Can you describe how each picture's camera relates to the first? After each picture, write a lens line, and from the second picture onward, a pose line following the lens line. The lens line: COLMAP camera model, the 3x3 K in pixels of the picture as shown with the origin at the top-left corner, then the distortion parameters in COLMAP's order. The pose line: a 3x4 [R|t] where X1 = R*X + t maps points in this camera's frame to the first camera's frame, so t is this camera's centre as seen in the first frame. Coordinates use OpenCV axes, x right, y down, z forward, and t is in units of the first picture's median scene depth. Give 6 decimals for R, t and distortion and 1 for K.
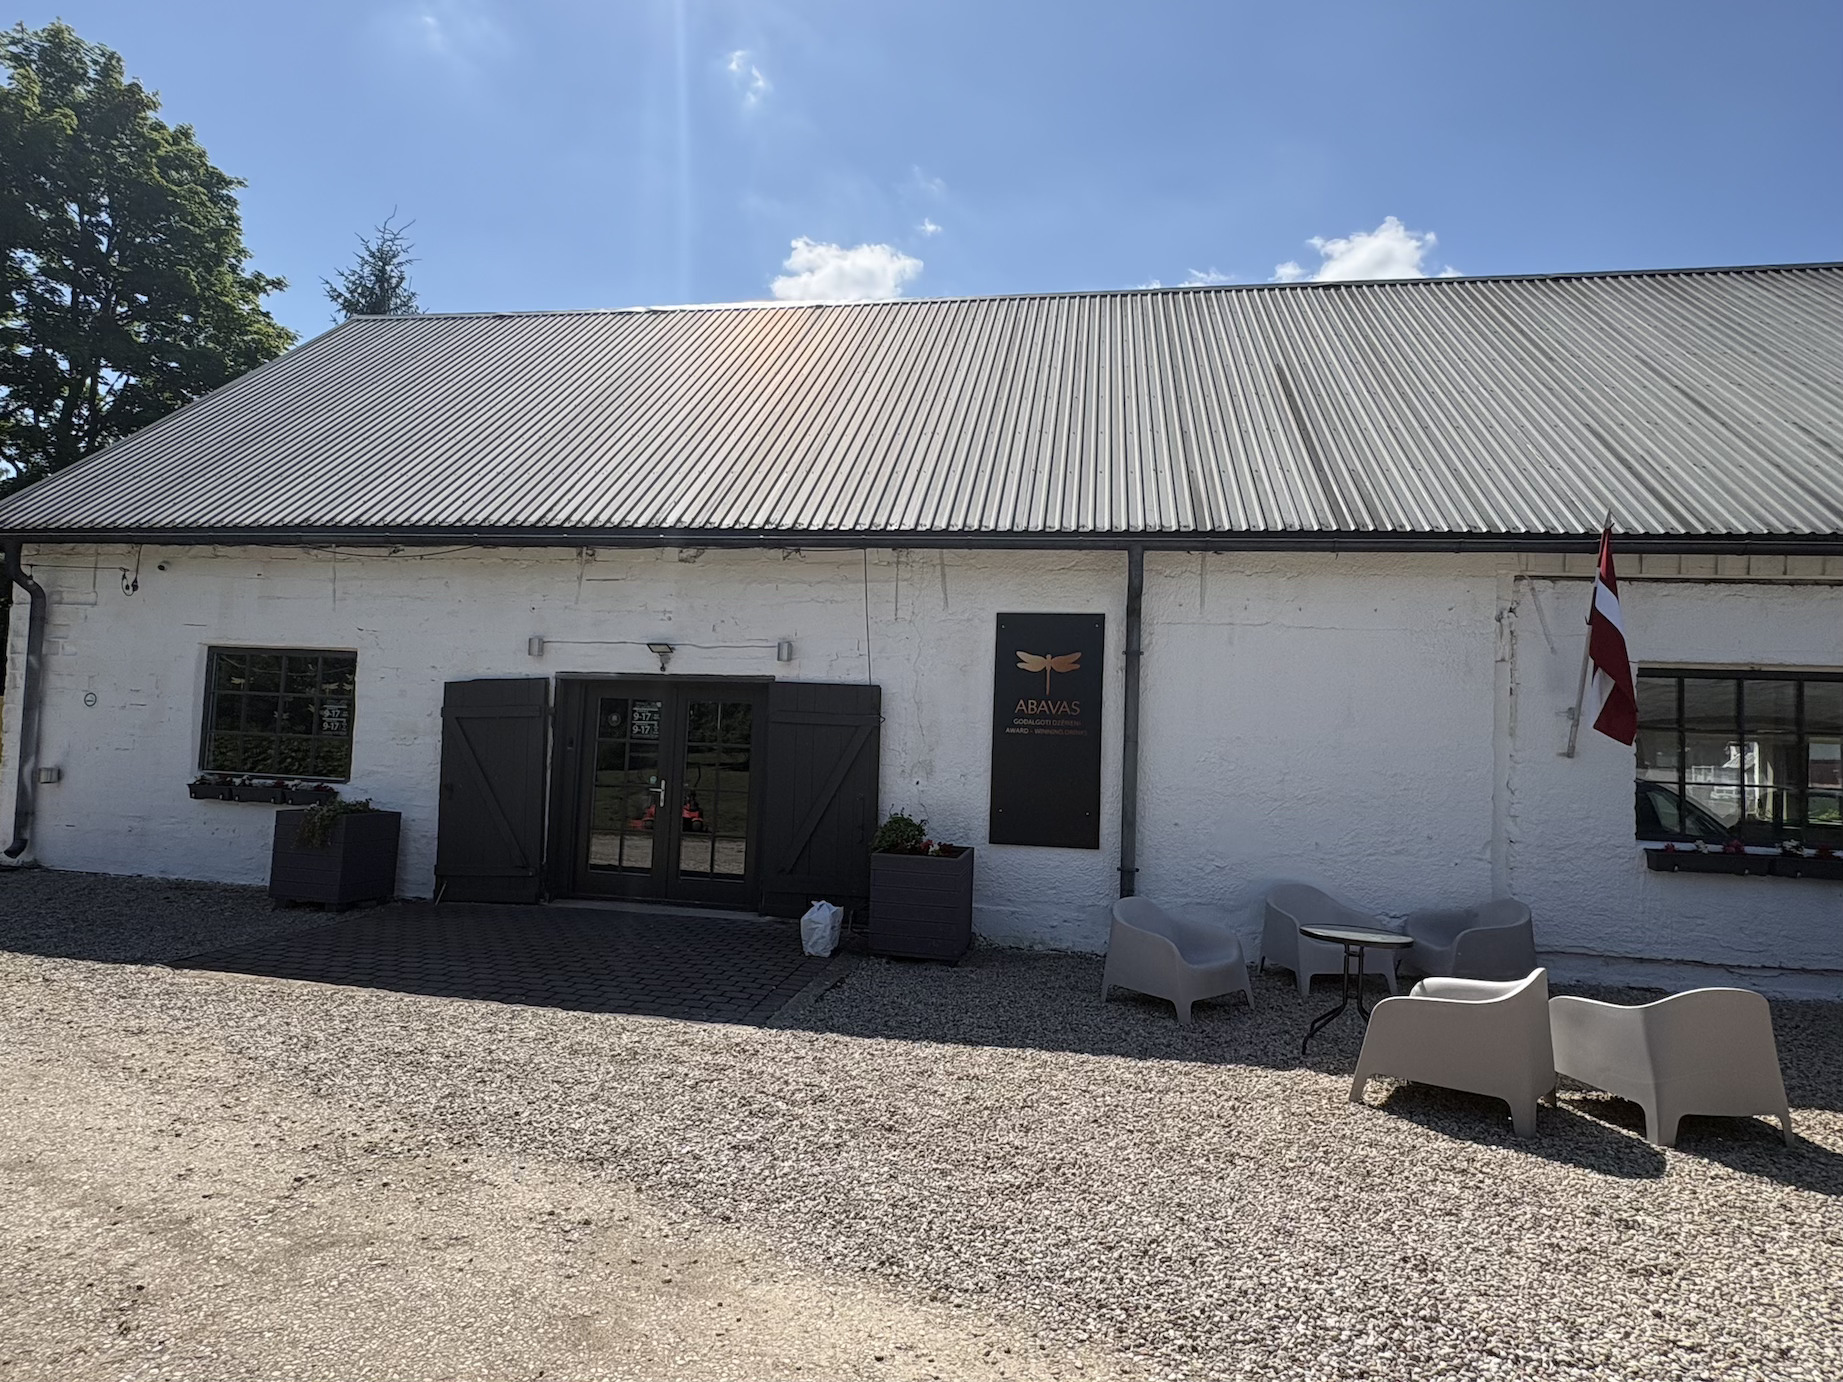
lens RADIAL K [[966.1, 0, 918.4], [0, 966.1, 688.6], [0, 0, 1]] dist [0.003329, 0.000613]
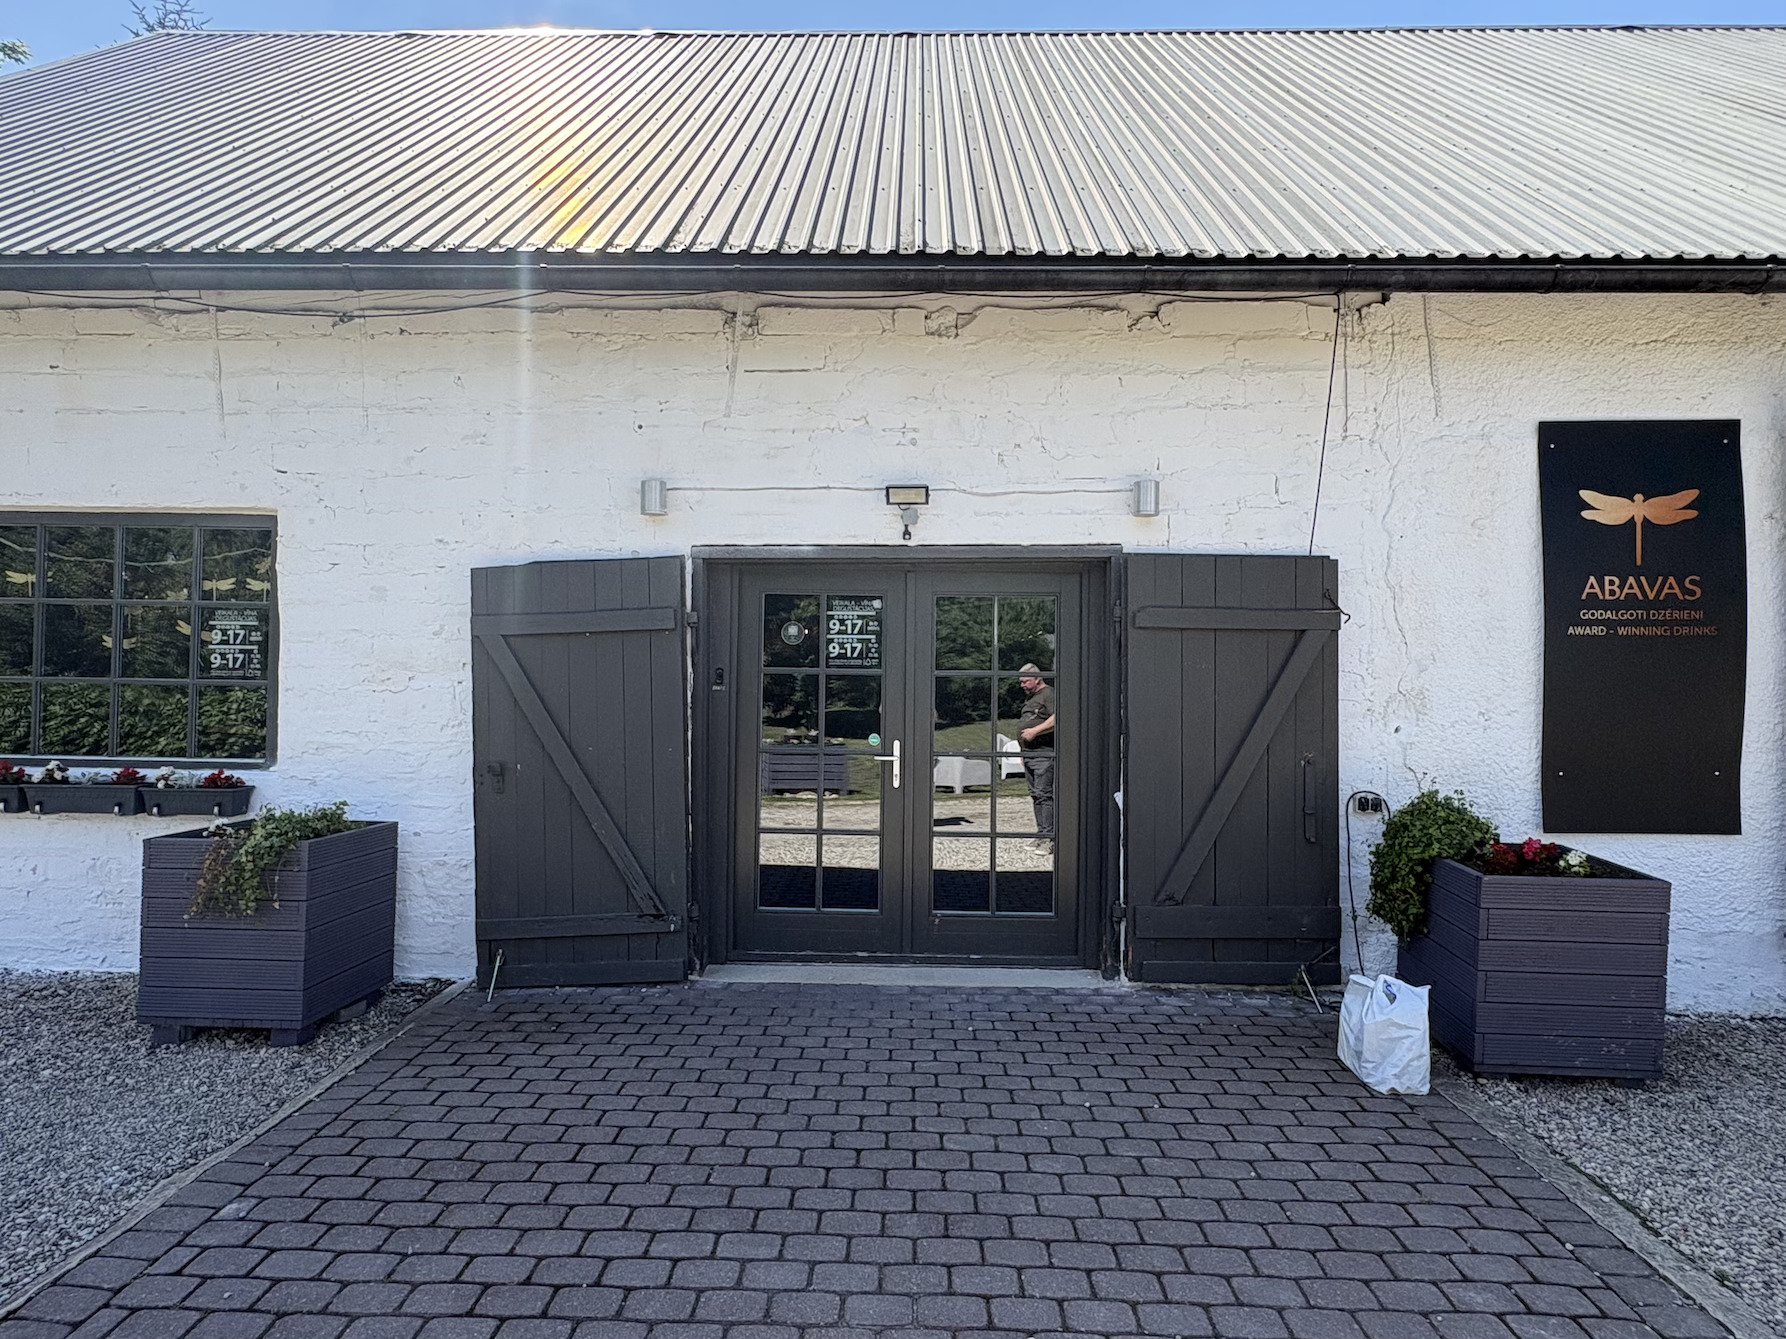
lens RADIAL K [[977.8, 0, 895.8], [0, 977.8, 667.0], [0, 0, 1]] dist [0.001329, 0.000498]
pose [[0.989376, -0.029318, 0.142390, -0.346308], [0.021693, 0.998261, 0.054810, 0.022468], [-0.143749, -0.051139, 0.988292, 0.453343]]
